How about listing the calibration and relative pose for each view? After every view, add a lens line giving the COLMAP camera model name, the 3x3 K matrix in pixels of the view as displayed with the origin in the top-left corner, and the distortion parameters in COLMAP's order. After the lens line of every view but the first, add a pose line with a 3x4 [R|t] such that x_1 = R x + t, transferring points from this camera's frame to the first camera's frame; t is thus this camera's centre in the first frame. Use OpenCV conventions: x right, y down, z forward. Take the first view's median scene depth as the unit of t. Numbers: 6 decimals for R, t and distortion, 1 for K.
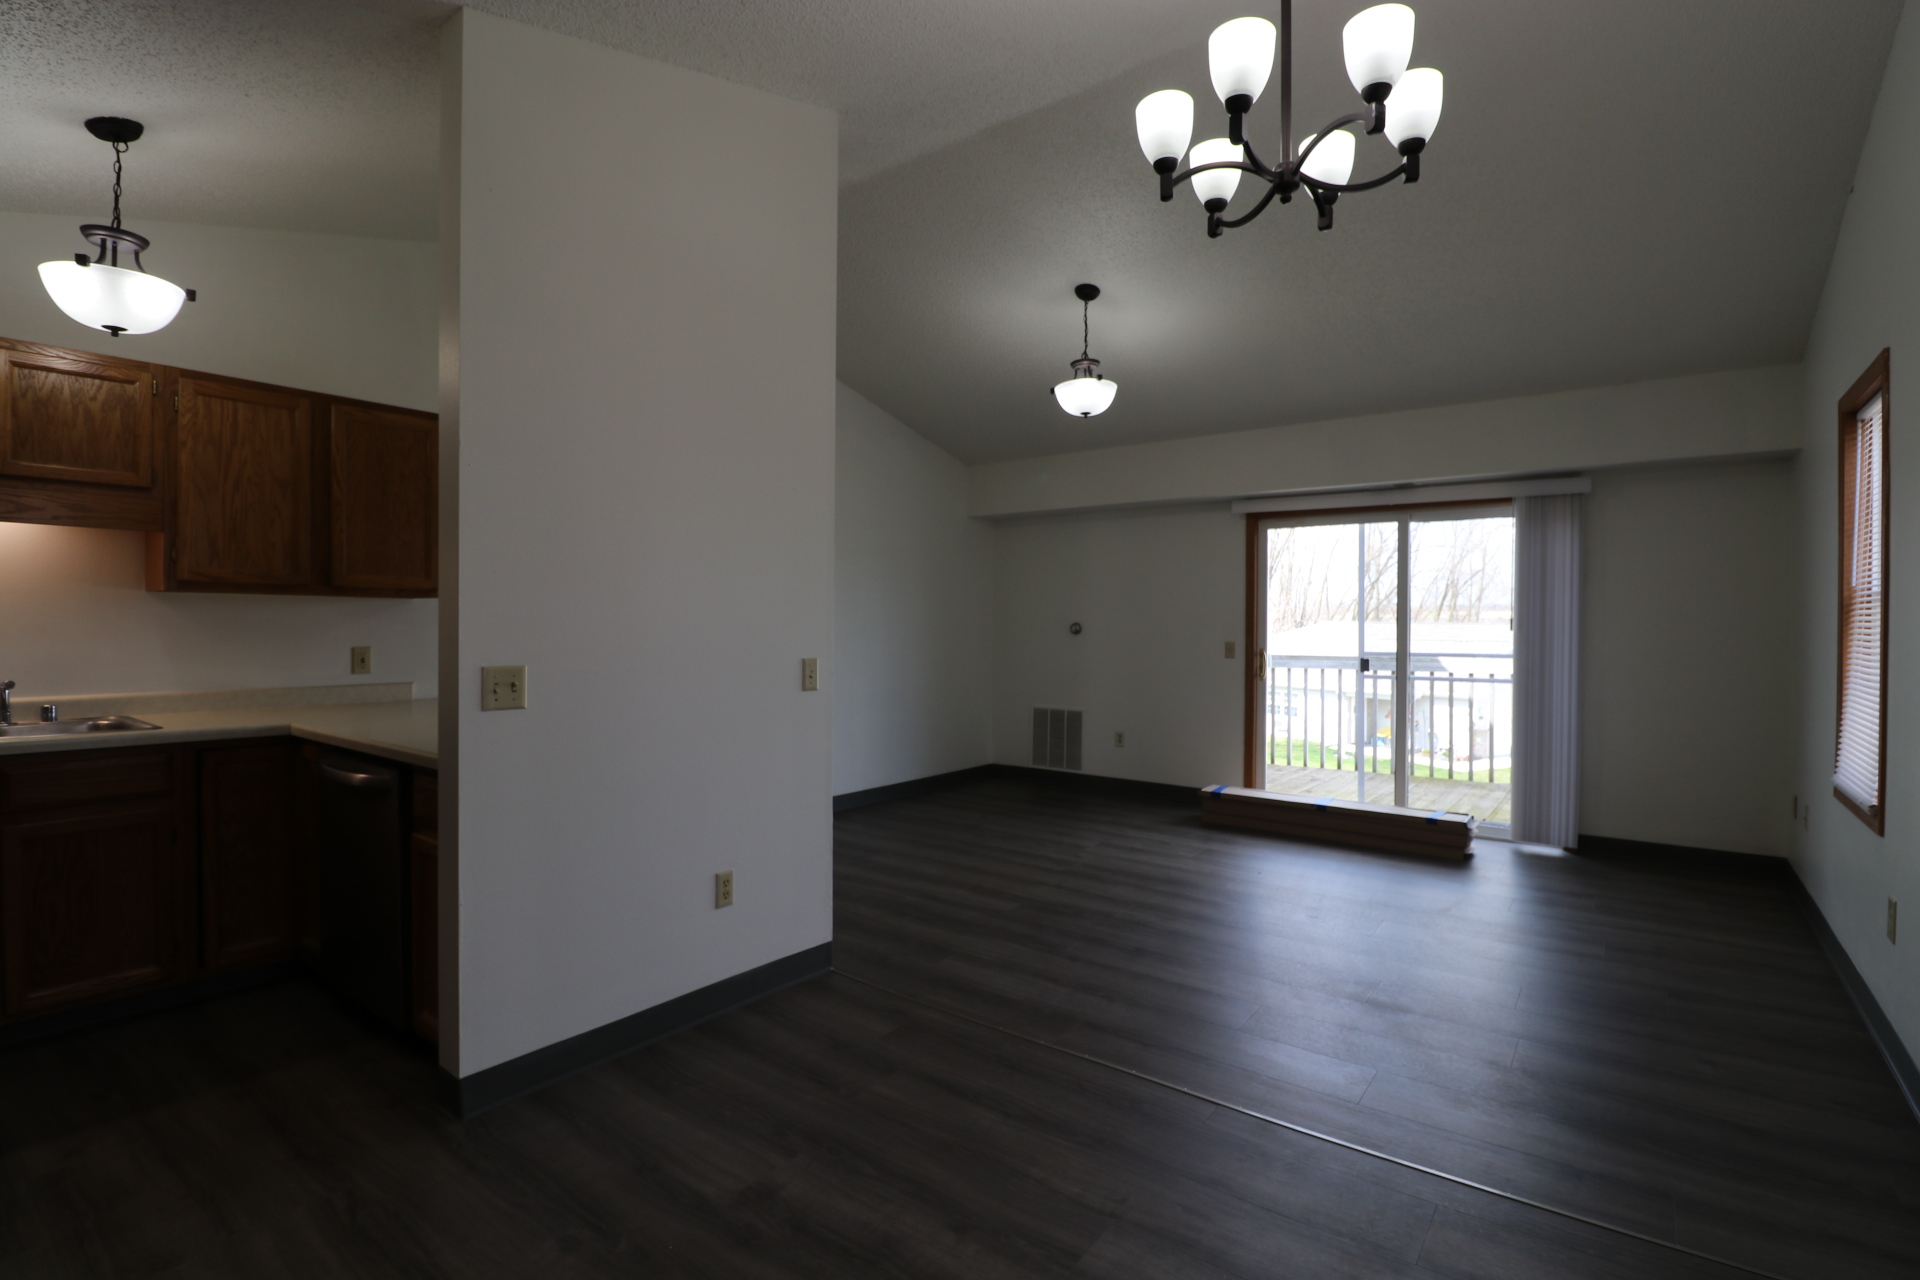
lens RADIAL K [[895.5, 0, 961.4], [0, 895.5, 631.9], [0, 0, 1]] dist [-0.002697, -0.011495]
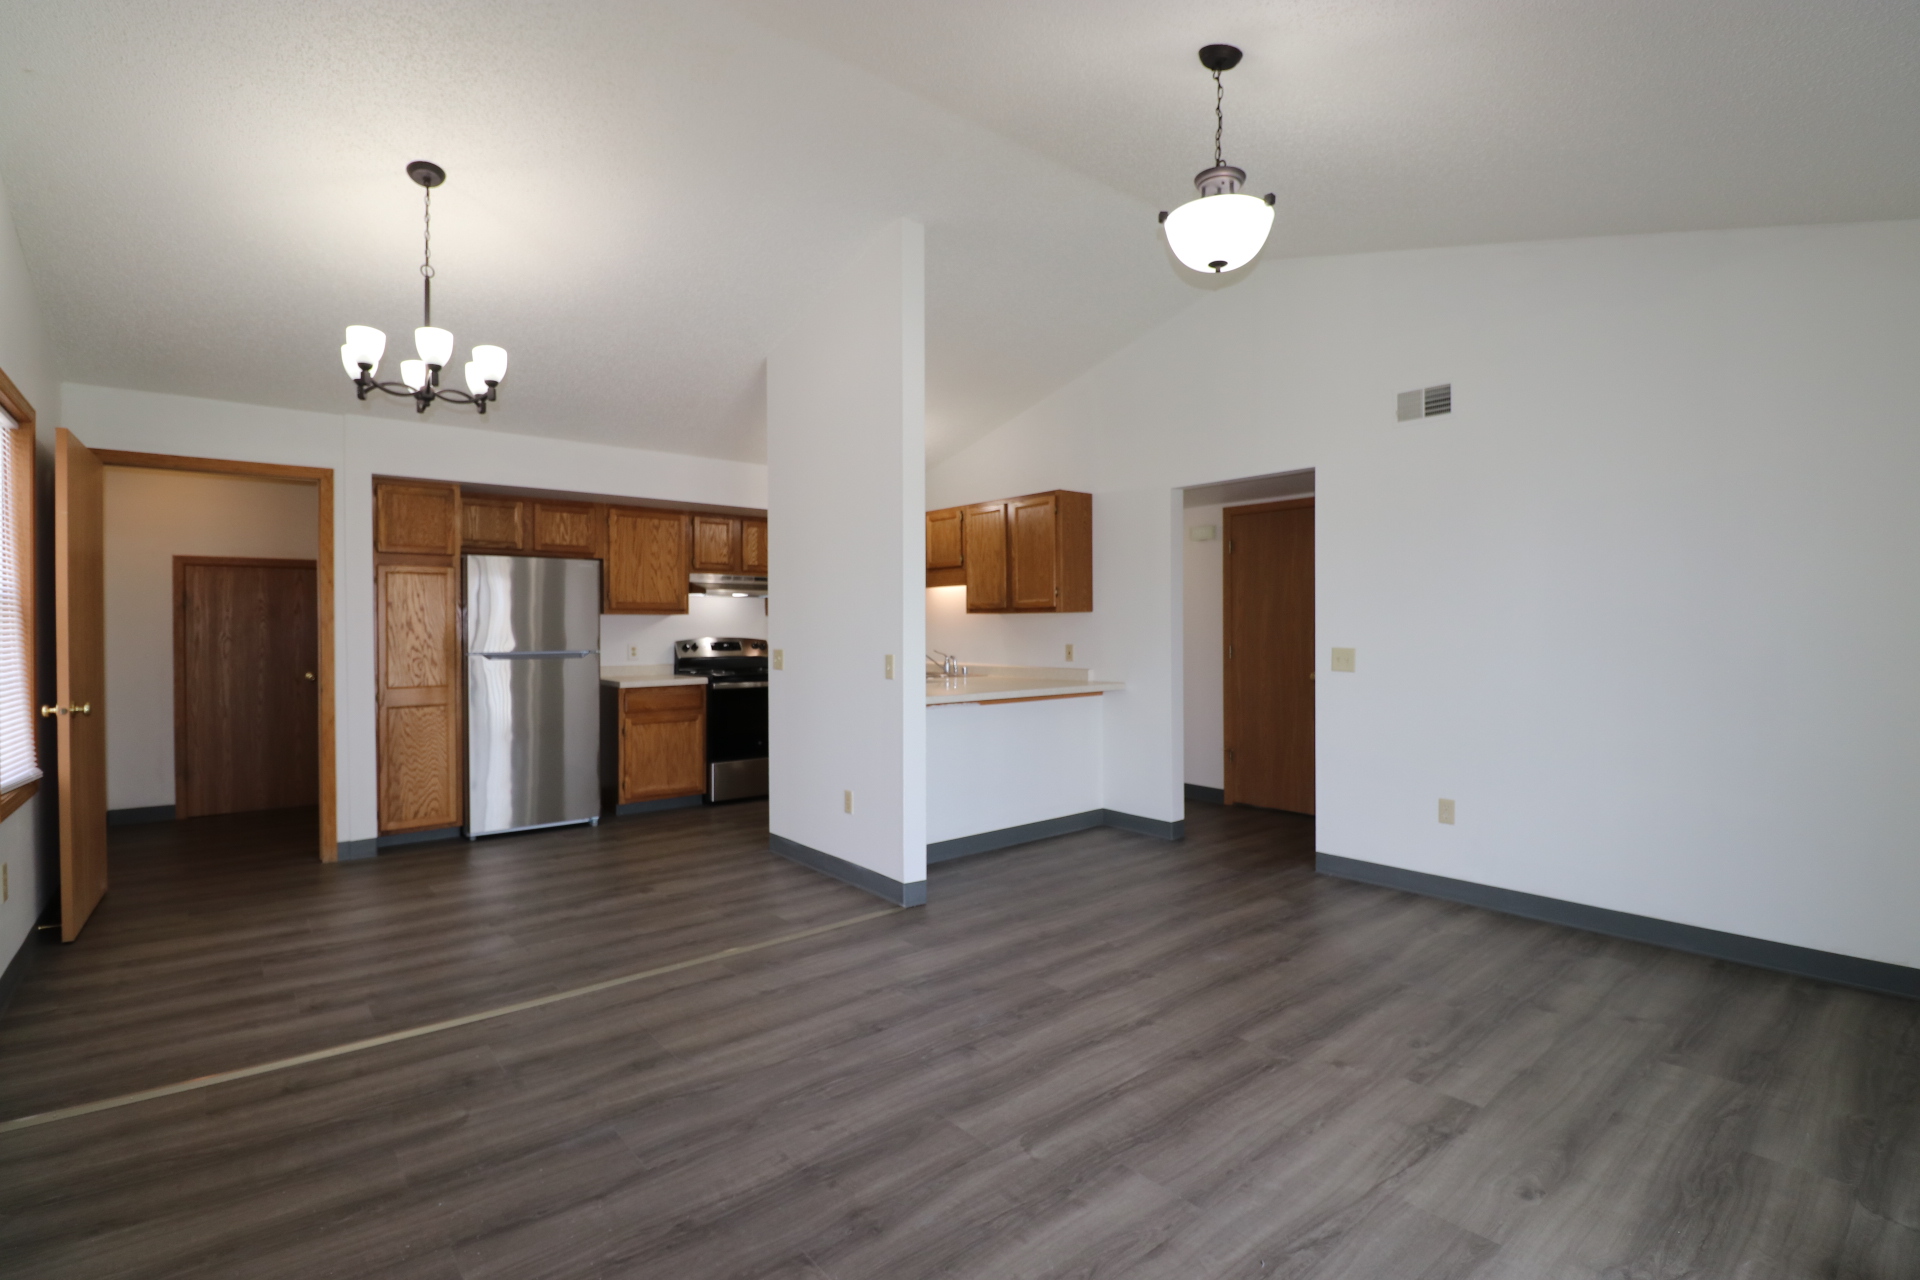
lens RADIAL K [[895.7, 0, 963.7], [0, 895.7, 630.9], [0, 0, 1]] dist [-0.001109, -0.012387]
pose [[-0.229066, -0.006596, -0.973389, 1.178064], [-0.007162, 0.999961, -0.005091, 0.003048], [0.973385, 0.005805, -0.229104, 1.541037]]
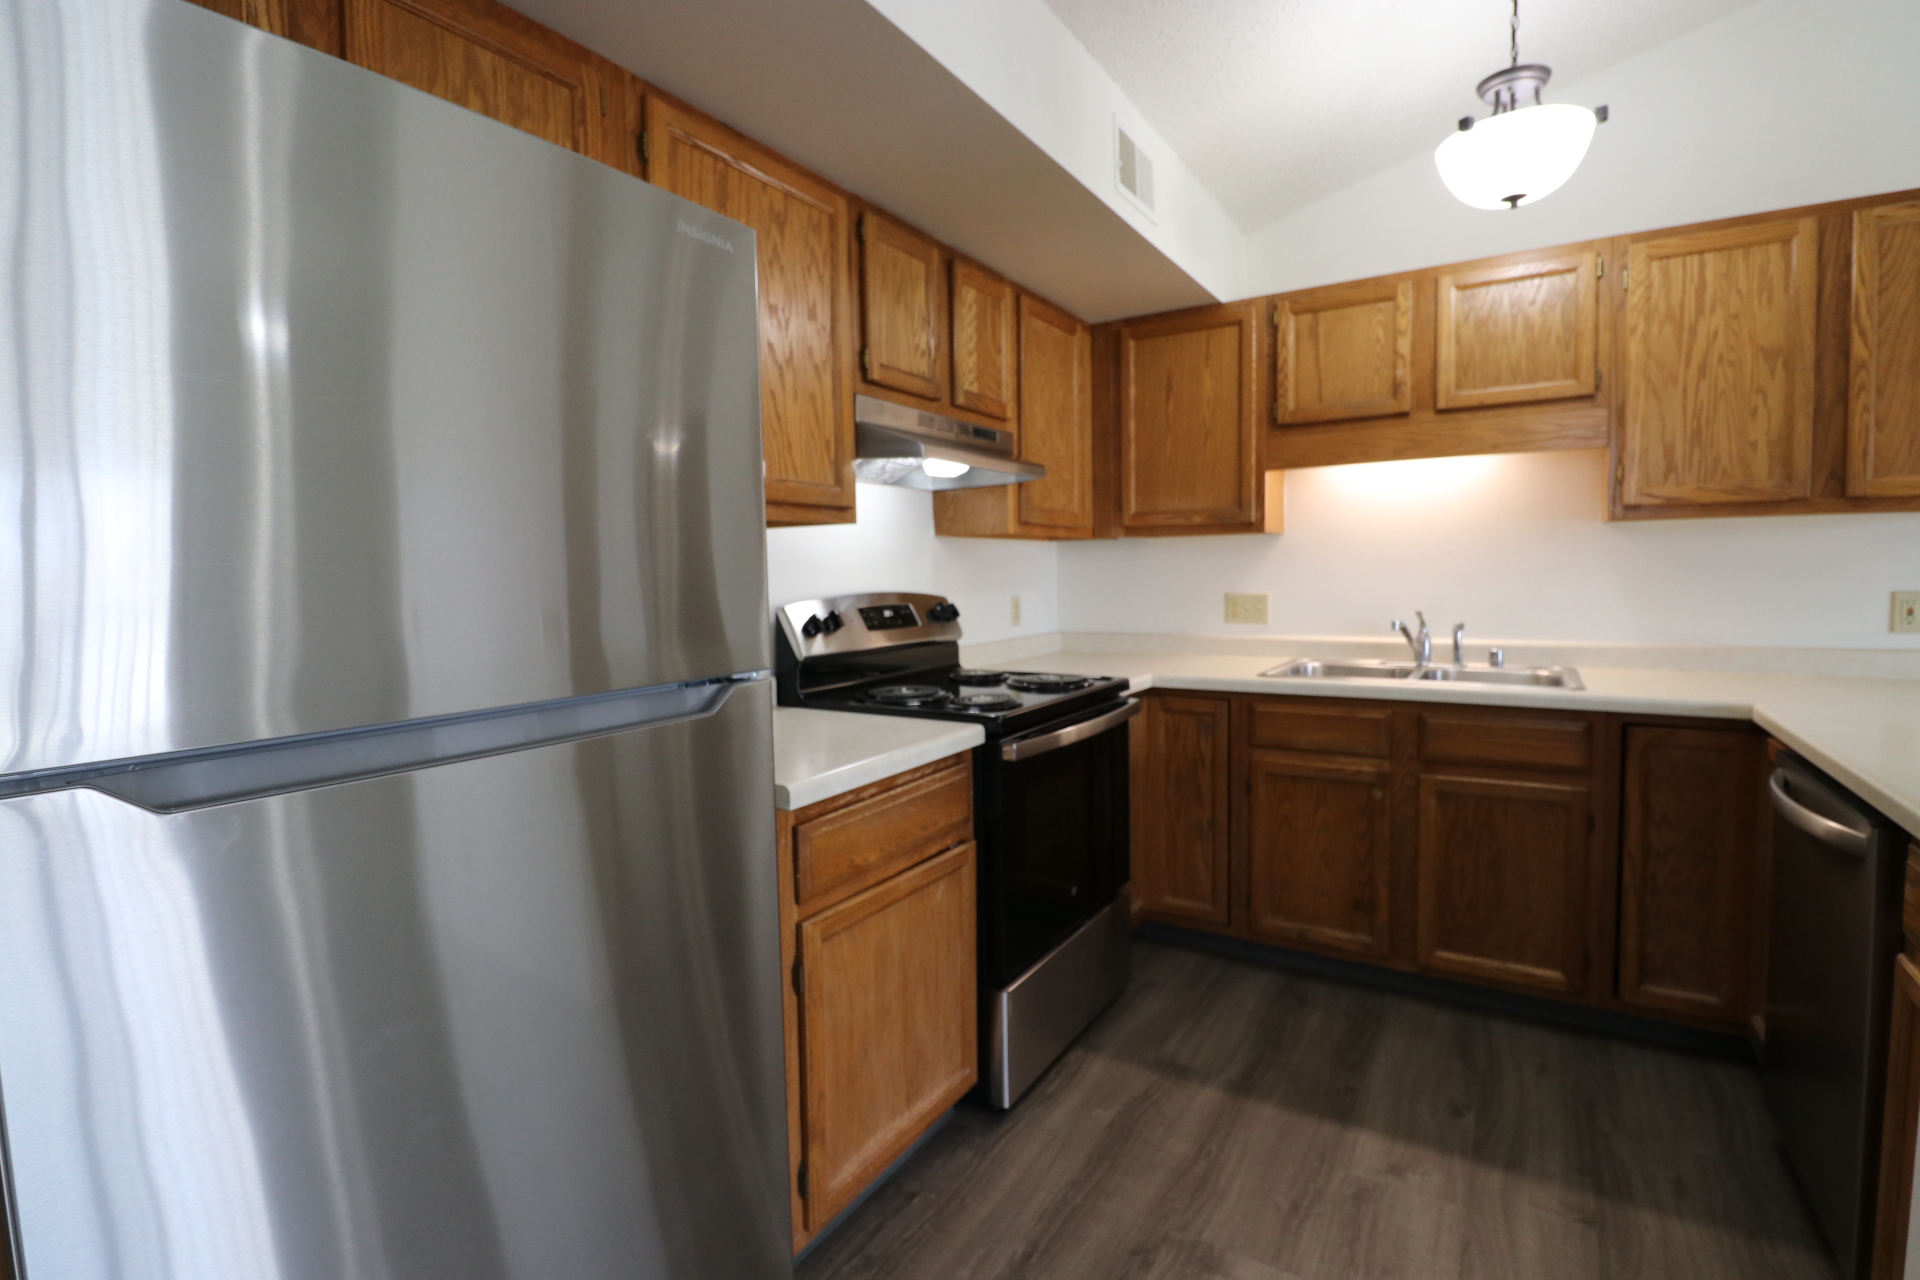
lens RADIAL K [[895.5, 0, 961.4], [0, 895.5, 631.9], [0, 0, 1]] dist [-0.002697, -0.011495]
pose [[0.093021, 0.057930, -0.993977, -0.144203], [0.013370, 0.998143, 0.059424, -0.000322], [0.995574, -0.018817, 0.092073, 0.350836]]
